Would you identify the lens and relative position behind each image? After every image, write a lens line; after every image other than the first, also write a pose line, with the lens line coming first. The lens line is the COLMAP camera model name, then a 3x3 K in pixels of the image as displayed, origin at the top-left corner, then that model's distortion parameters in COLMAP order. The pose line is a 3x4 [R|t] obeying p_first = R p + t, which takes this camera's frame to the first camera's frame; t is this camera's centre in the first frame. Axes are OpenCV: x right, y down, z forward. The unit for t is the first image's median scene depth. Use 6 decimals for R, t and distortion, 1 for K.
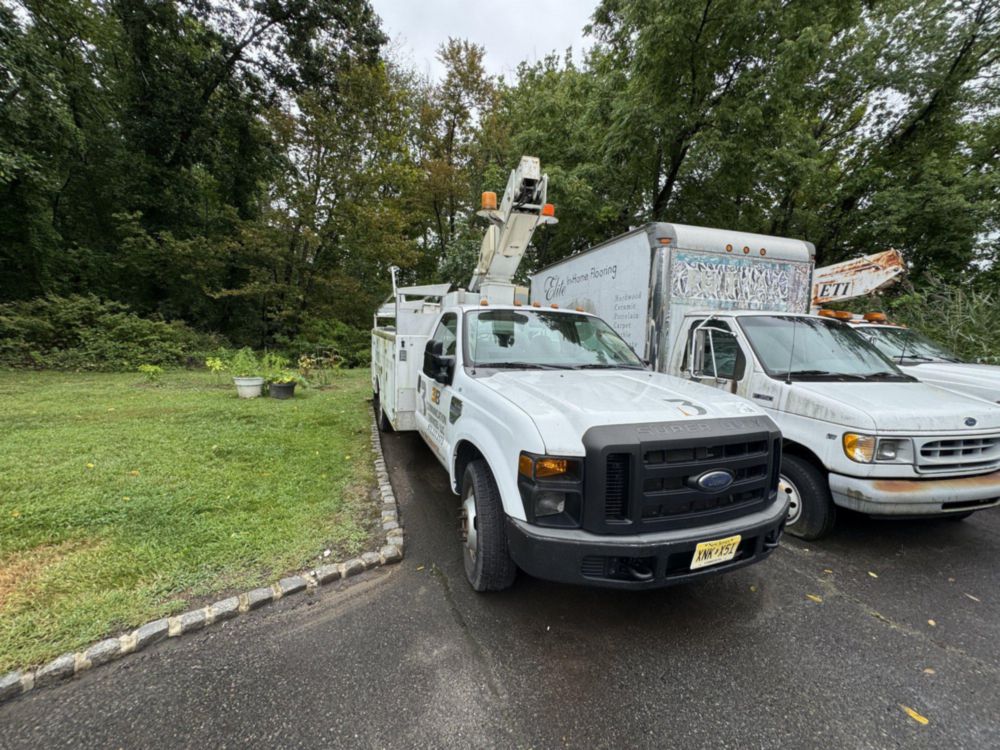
lens RADIAL K [[400.5, 0, 500.3], [0, 400.5, 374.5], [0, 0, 1]] dist [-0.002571, -0.000112]
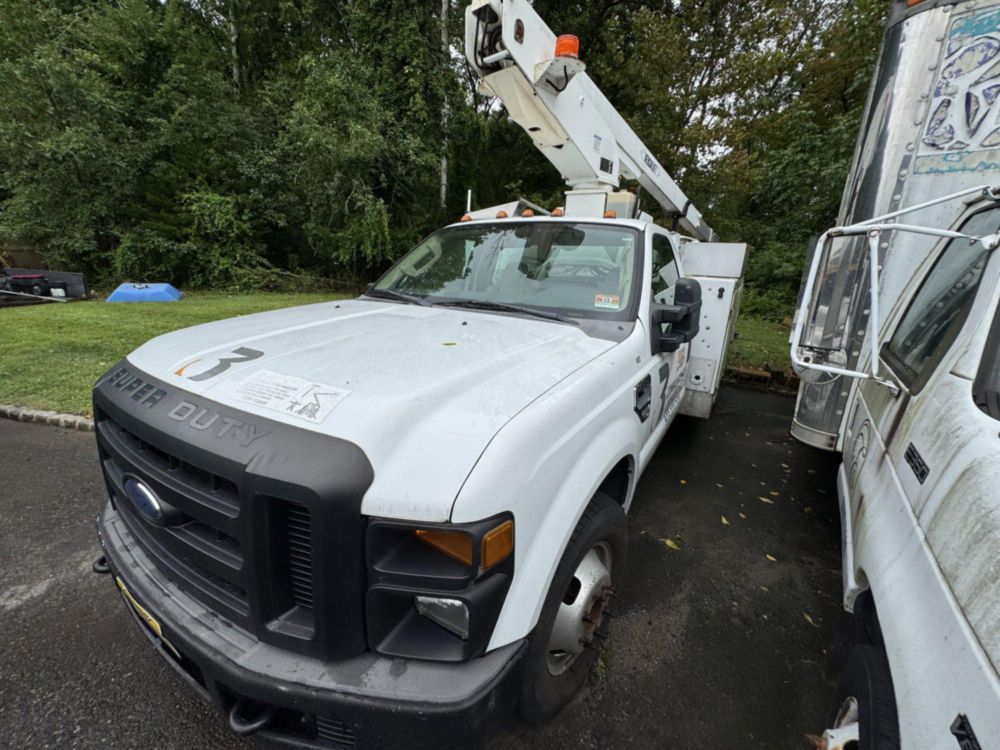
lens RADIAL K [[401.0, 0, 500.9], [0, 401.0, 374.2], [0, 0, 1]] dist [-0.002680, -0.000077]
pose [[0.599414, 0.193478, -0.776704, 0.520011], [-0.101933, 0.980898, 0.165677, -0.015199], [0.793922, -0.020138, 0.607686, 0.456215]]
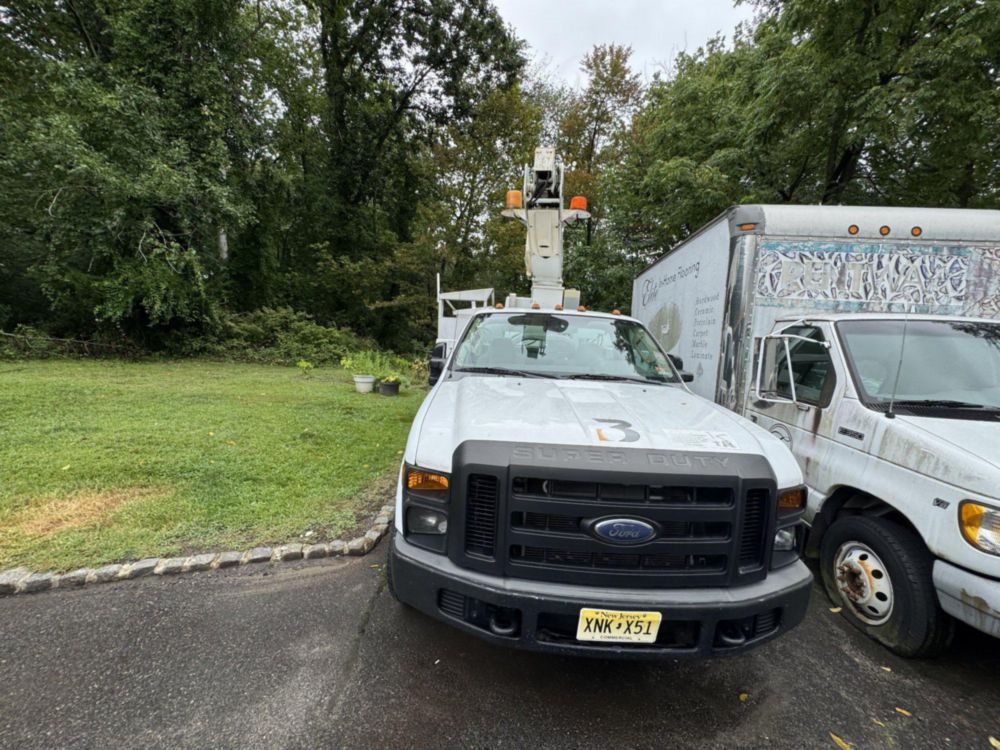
lens RADIAL K [[400.7, 0, 500.9], [0, 400.7, 374.1], [0, 0, 1]] dist [-0.002448, -0.000505]
pose [[0.931296, 0.047875, -0.361104, 0.250501], [-0.057397, 0.998228, -0.015683, -0.001049], [0.359714, 0.035332, 0.932394, 0.089102]]
